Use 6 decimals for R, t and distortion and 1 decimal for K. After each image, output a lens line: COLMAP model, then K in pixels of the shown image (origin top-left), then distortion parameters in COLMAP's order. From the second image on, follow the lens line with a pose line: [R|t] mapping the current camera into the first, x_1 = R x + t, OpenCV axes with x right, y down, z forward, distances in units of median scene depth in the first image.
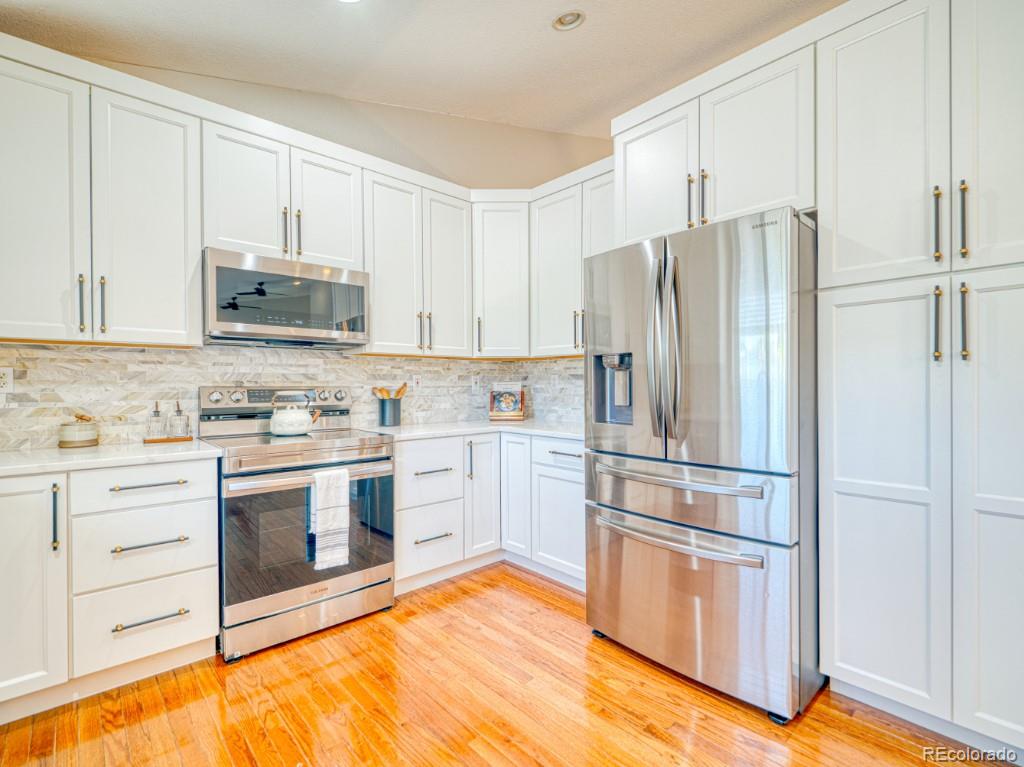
lens RADIAL K [[485.0, 0, 511.8], [0, 485.0, 386.7], [0, 0, 1]] dist [0.009830, -0.006596]
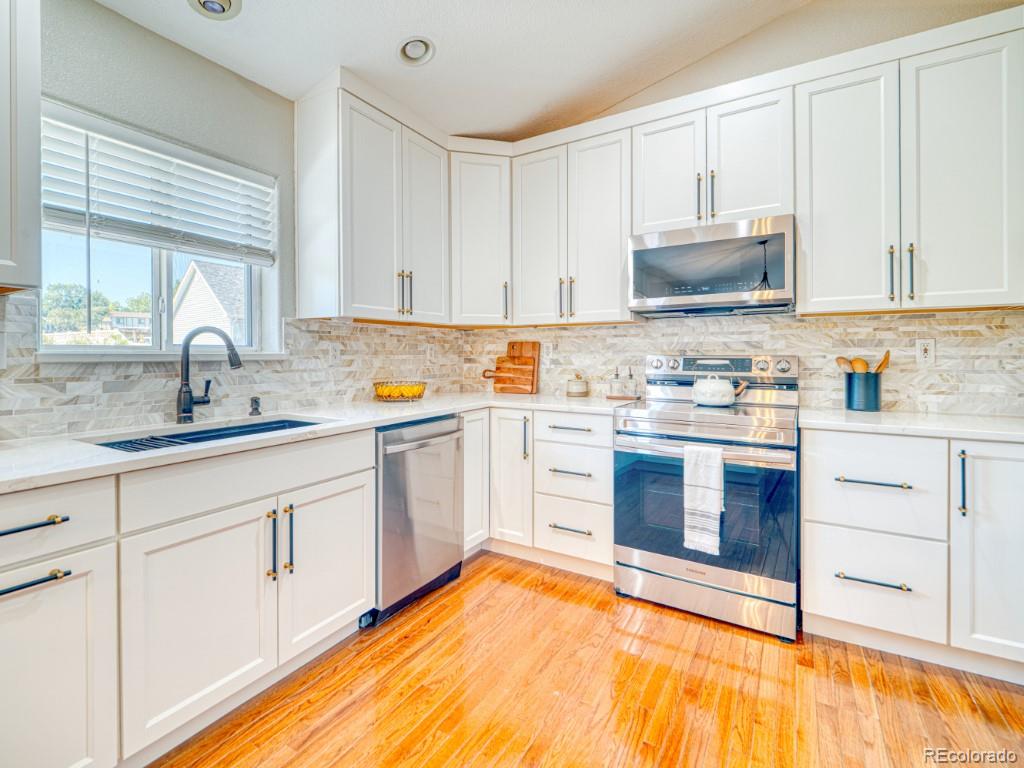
lens RADIAL K [[485.0, 0, 508.7], [0, 485.0, 355.8], [0, 0, 1]] dist [0.009830, -0.006596]
pose [[0.275073, 0.005357, -0.961408, 0.374351], [-0.003712, 0.999983, 0.004510, -0.002475], [0.961416, 0.002328, 0.275088, 0.355561]]
